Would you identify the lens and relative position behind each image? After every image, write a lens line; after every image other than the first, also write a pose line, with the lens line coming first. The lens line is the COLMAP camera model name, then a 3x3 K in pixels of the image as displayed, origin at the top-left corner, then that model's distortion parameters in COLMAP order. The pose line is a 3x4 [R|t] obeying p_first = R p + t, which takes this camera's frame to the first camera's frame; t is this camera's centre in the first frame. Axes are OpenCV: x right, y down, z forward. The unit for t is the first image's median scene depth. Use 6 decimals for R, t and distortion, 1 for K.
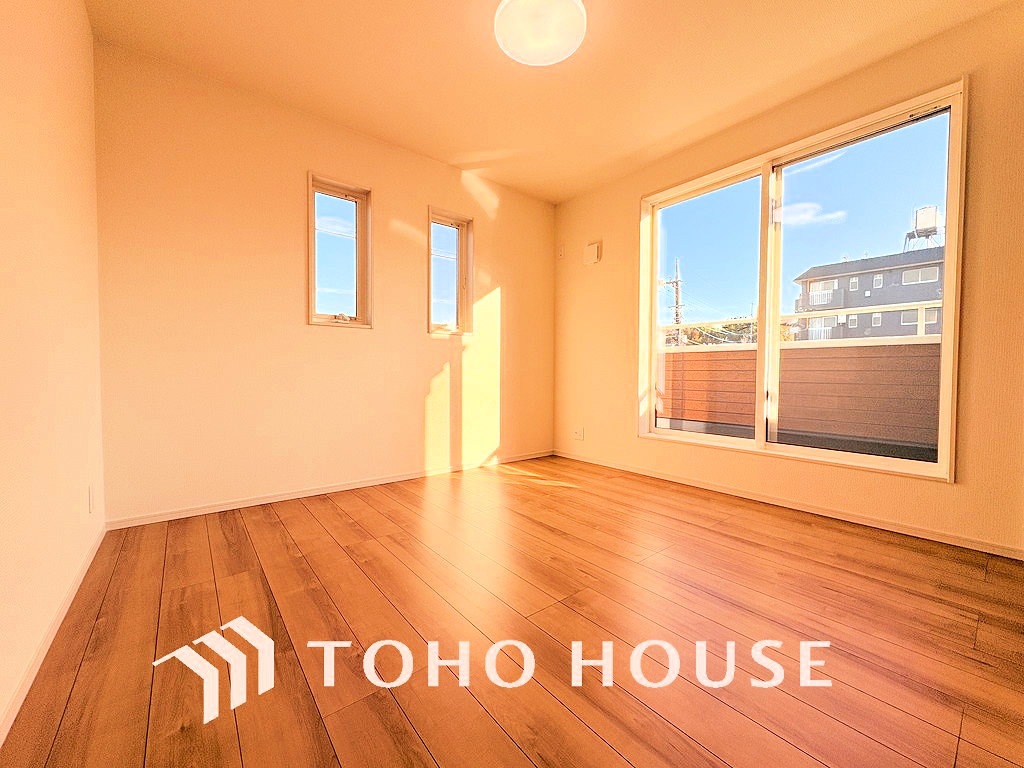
lens RADIAL K [[406.3, 0, 518.3], [0, 406.3, 383.3], [0, 0, 1]] dist [-0.006726, 0.000159]
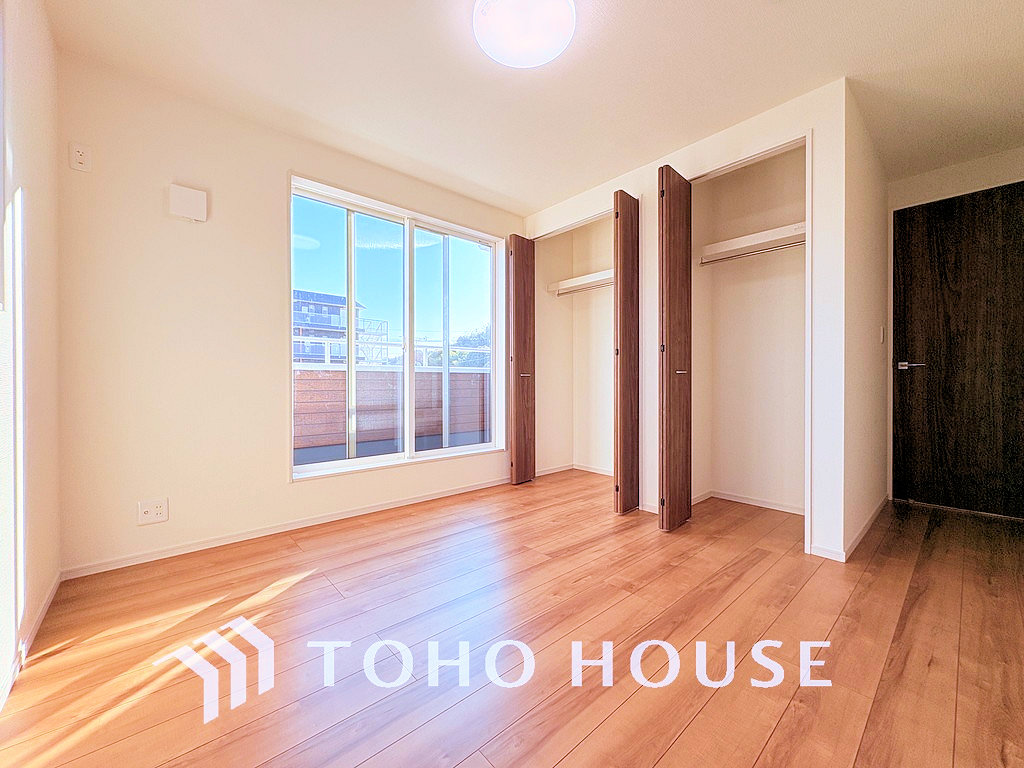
lens RADIAL K [[406.3, 0, 516.5], [0, 406.3, 382.3], [0, 0, 1]] dist [-0.006726, 0.000159]
pose [[-0.046478, -0.005820, 0.998902, -0.624908], [0.026971, 0.999611, 0.007079, -0.063569], [-0.998555, 0.027271, -0.046303, 0.786899]]
